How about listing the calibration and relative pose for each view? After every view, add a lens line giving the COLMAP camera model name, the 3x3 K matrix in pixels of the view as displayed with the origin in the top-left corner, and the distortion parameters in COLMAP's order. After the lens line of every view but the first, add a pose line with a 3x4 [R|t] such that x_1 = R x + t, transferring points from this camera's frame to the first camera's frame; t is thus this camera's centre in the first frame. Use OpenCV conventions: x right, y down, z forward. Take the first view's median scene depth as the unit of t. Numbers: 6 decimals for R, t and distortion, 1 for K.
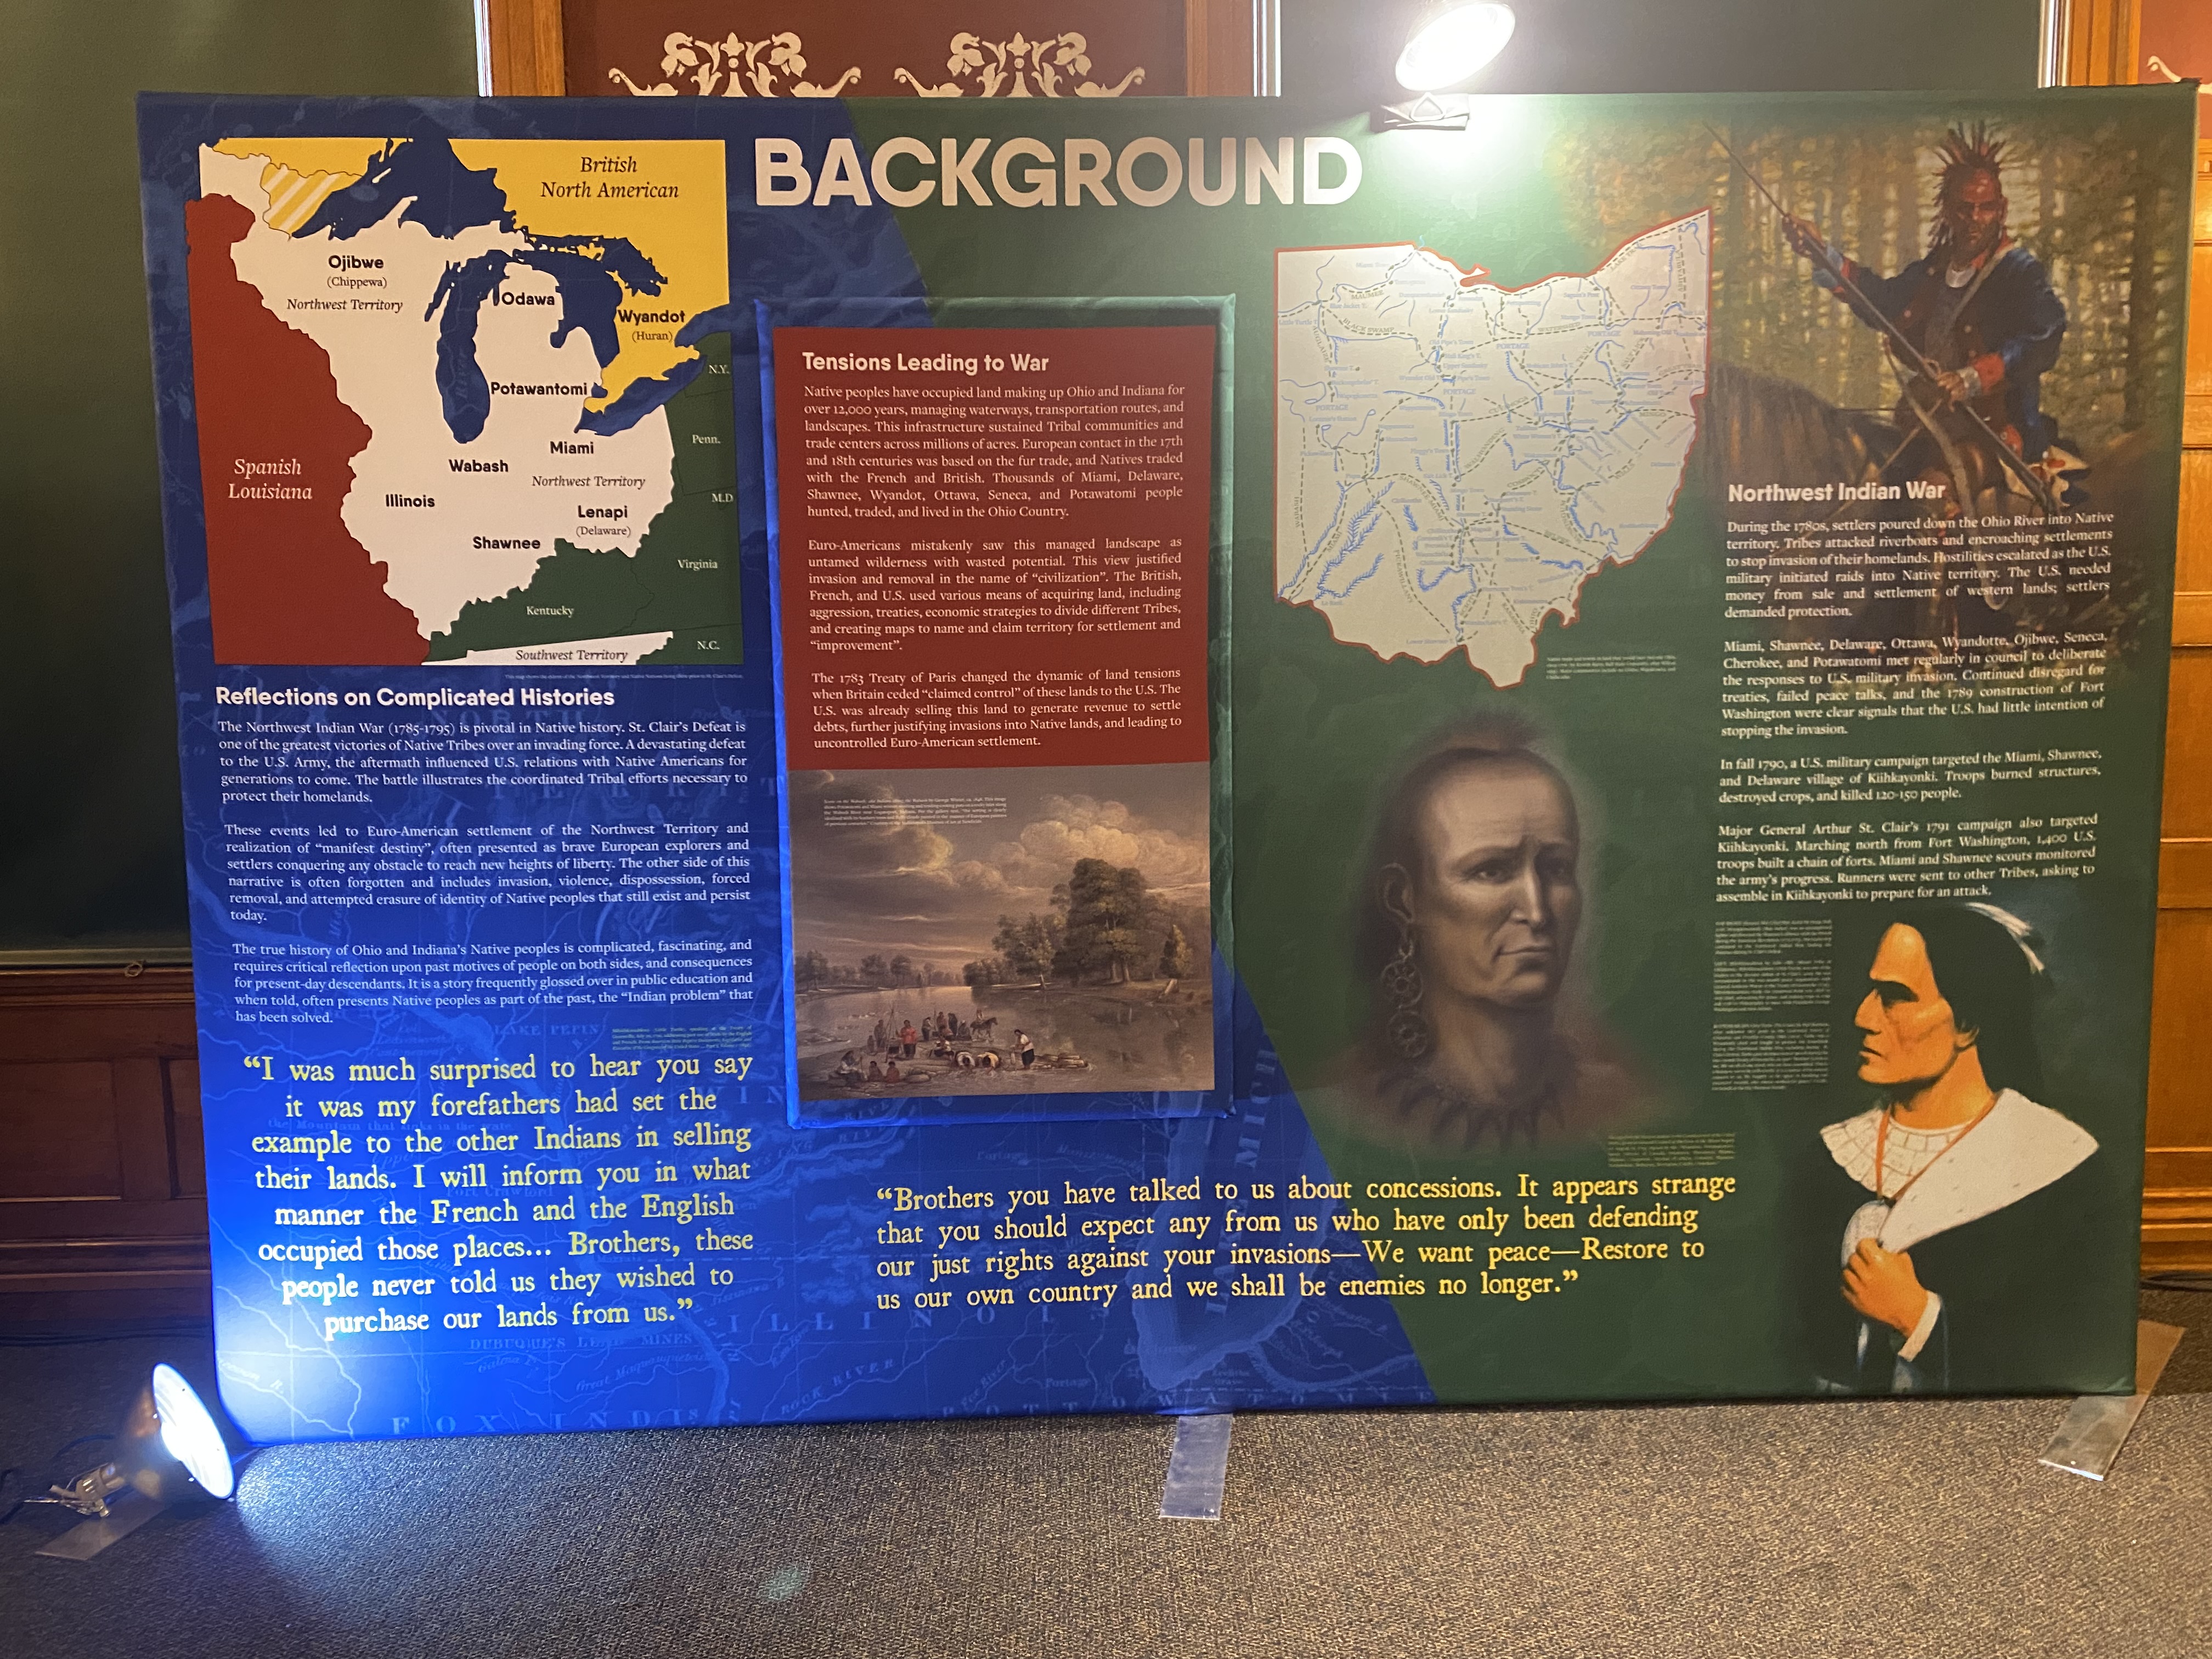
lens RADIAL K [[1734.6, 0, 1106.0], [0, 1734.6, 829.5], [0, 0, 1]] dist [0.102476, -0.204802]
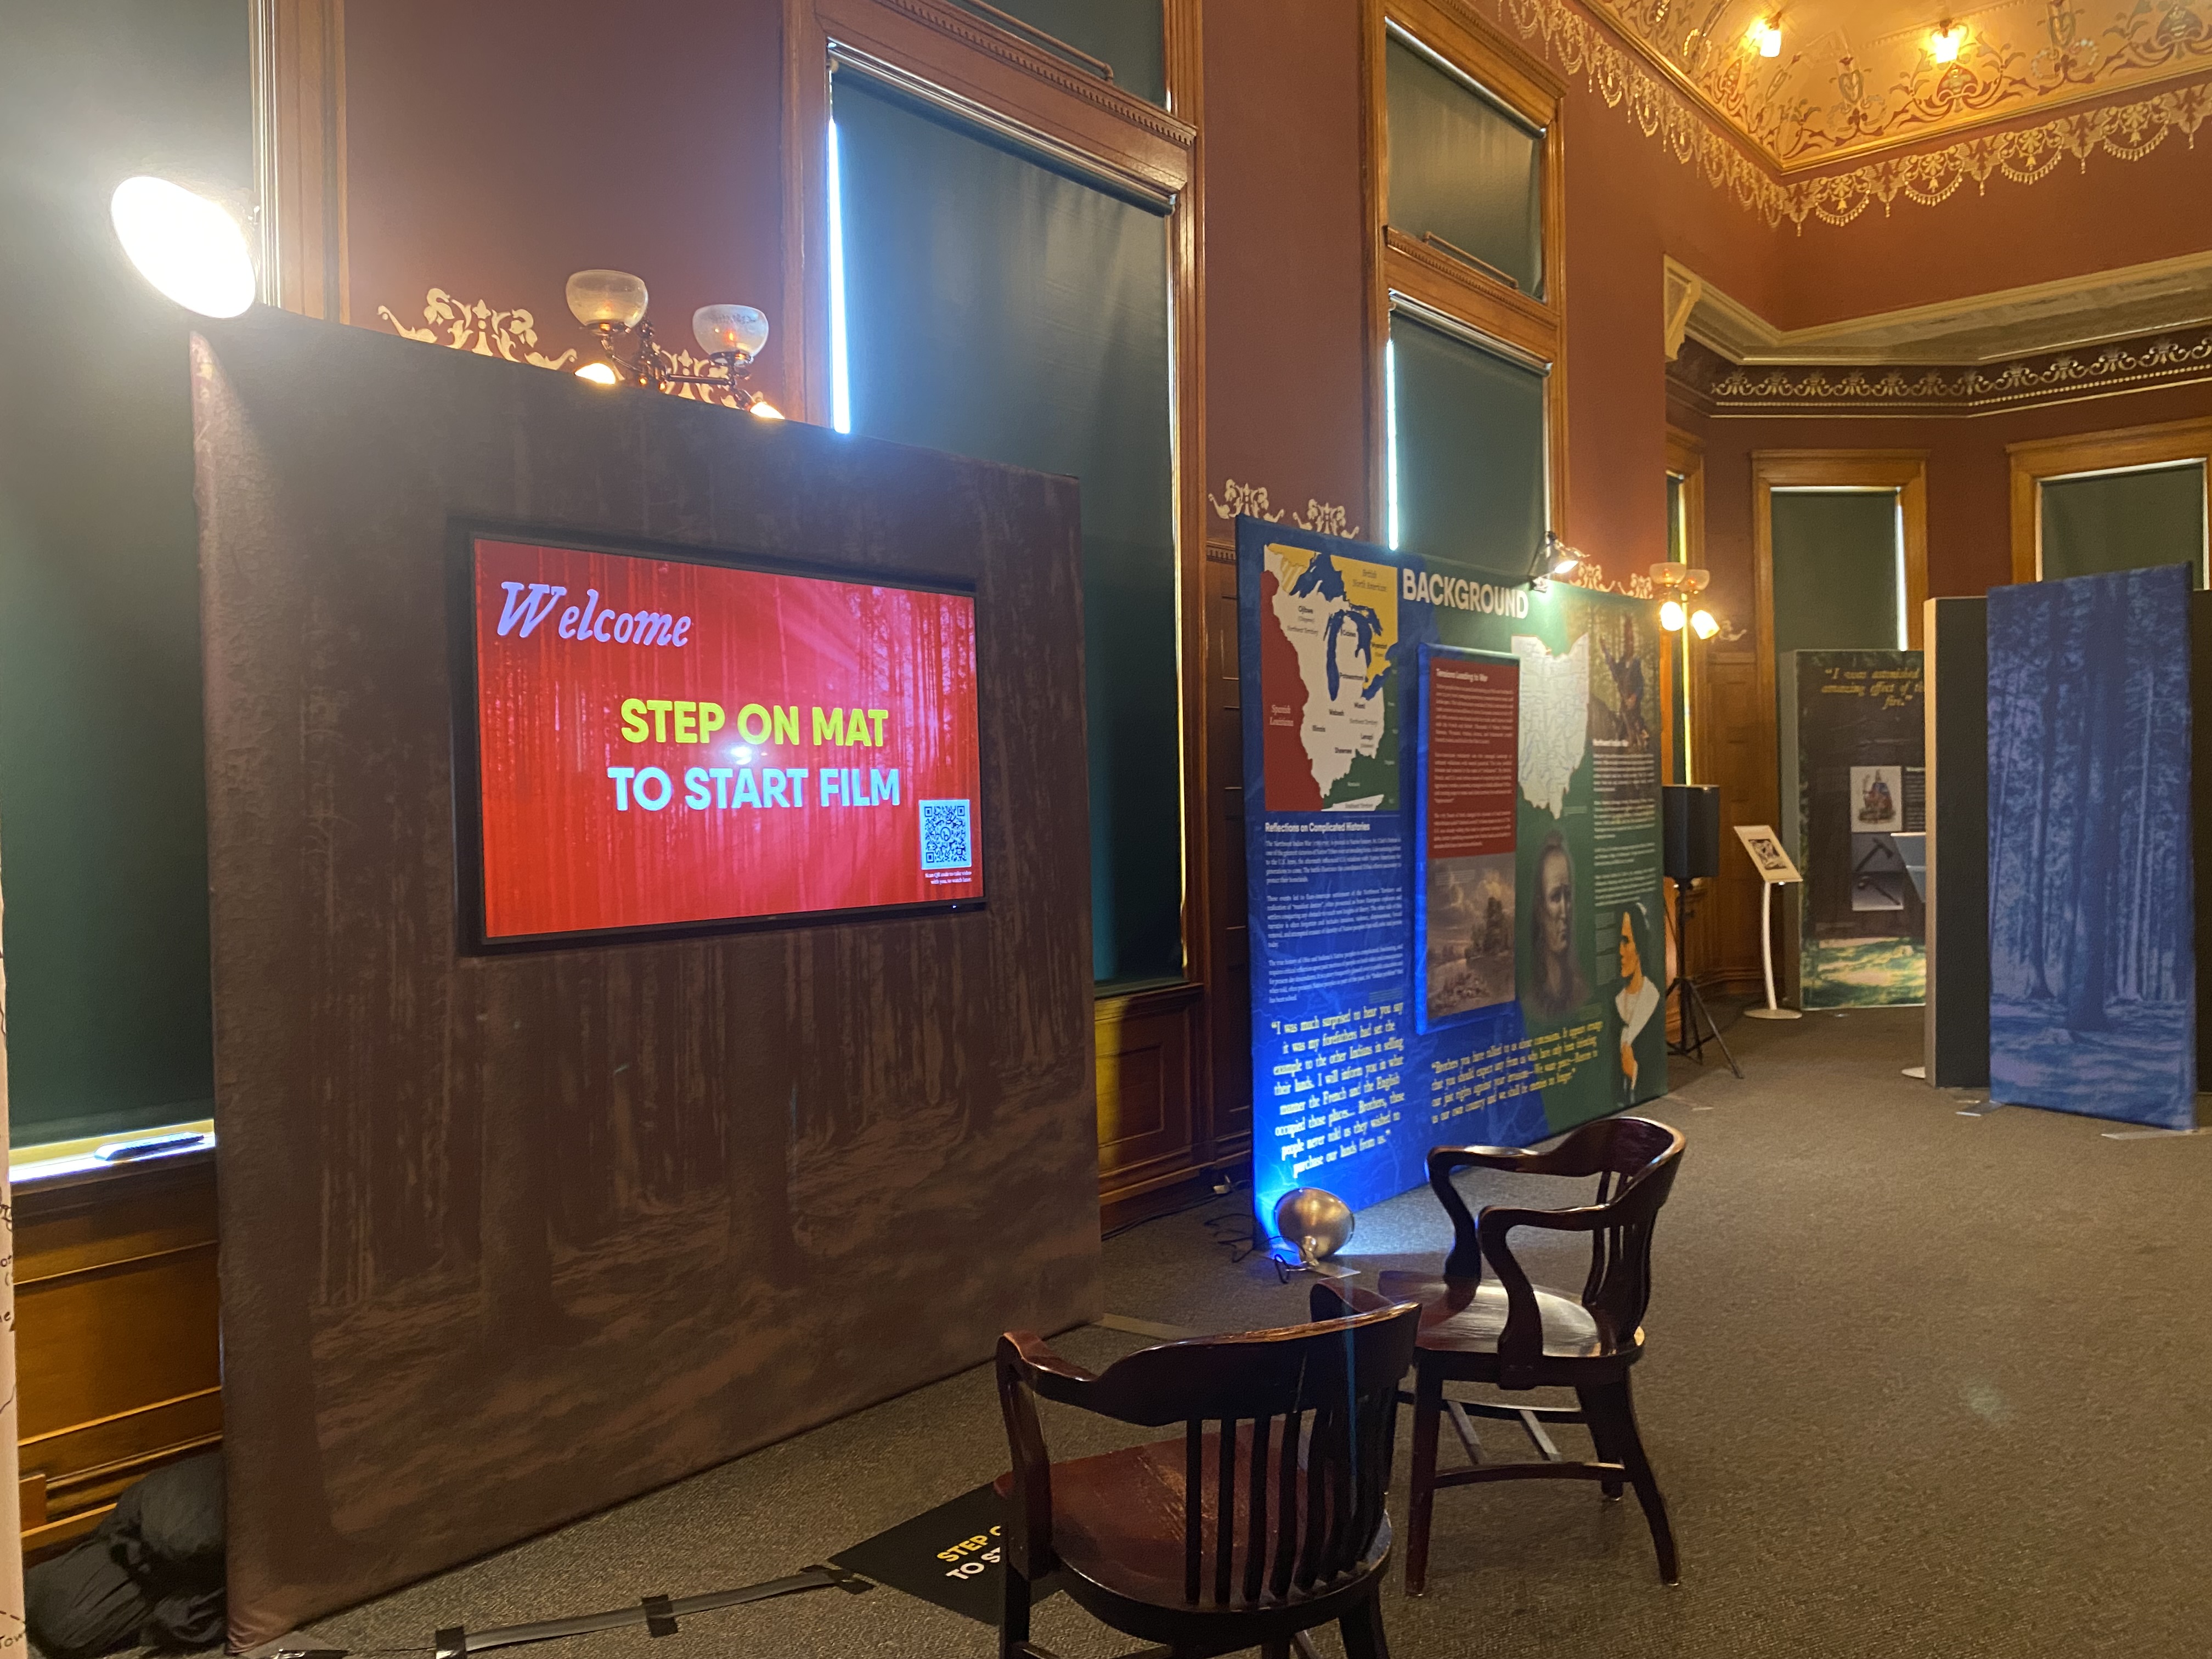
lens RADIAL K [[1734.6, 0, 1106.0], [0, 1734.6, 829.5], [0, 0, 1]] dist [0.102476, -0.204802]
pose [[0.644501, -0.010149, 0.764536, -1.984152], [0.093955, 0.993385, -0.066017, 0.031823], [-0.758809, 0.114380, 0.641191, -0.060335]]
